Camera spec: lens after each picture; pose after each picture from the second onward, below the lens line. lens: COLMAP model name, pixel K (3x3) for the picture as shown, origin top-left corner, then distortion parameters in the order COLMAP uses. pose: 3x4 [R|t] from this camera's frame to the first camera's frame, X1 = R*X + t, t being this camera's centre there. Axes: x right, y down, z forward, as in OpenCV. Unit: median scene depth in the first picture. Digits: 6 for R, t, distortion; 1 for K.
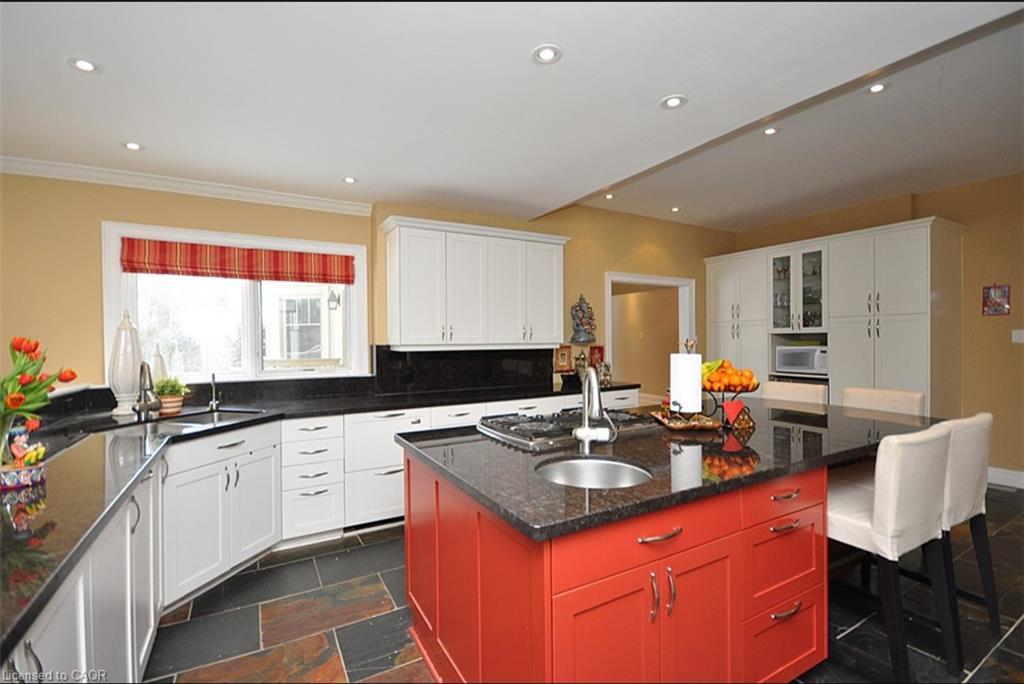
lens RADIAL K [[465.2, 0, 480.5], [0, 465.2, 344.3], [0, 0, 1]] dist [-0.003258, -0.003271]
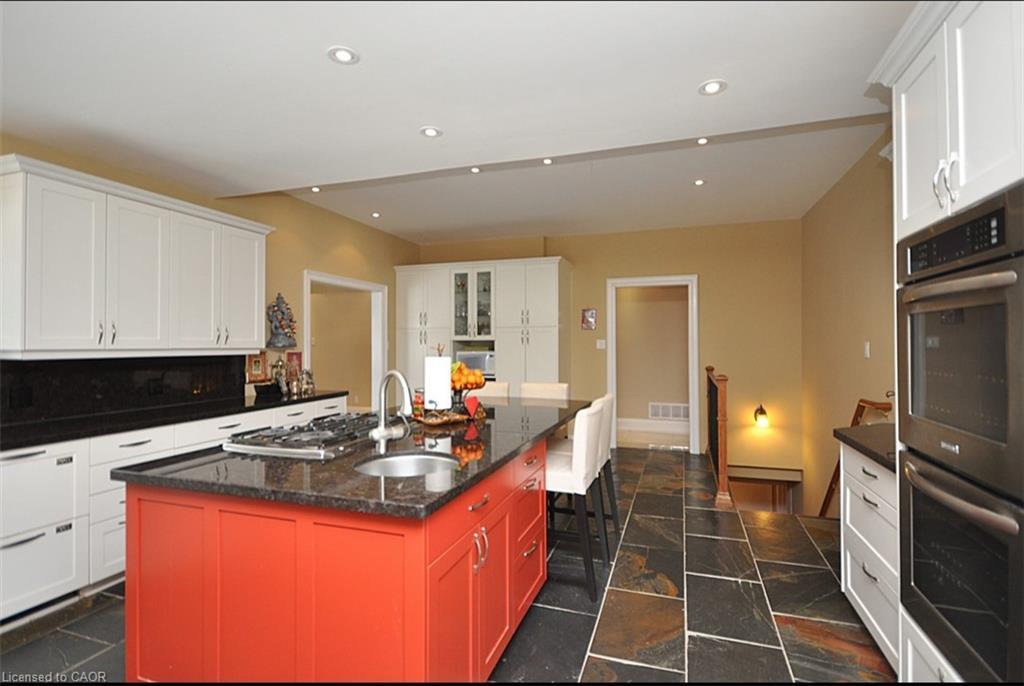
lens RADIAL K [[512.5, 0, 527.0], [0, 512.5, 337.6], [0, 0, 1]] dist [-0.010710, -0.000140]
pose [[0.721297, 0.017136, 0.692414, -0.125863], [0.000914, 0.999669, -0.025692, 0.002512], [-0.692625, 0.019165, 0.721043, -0.020327]]
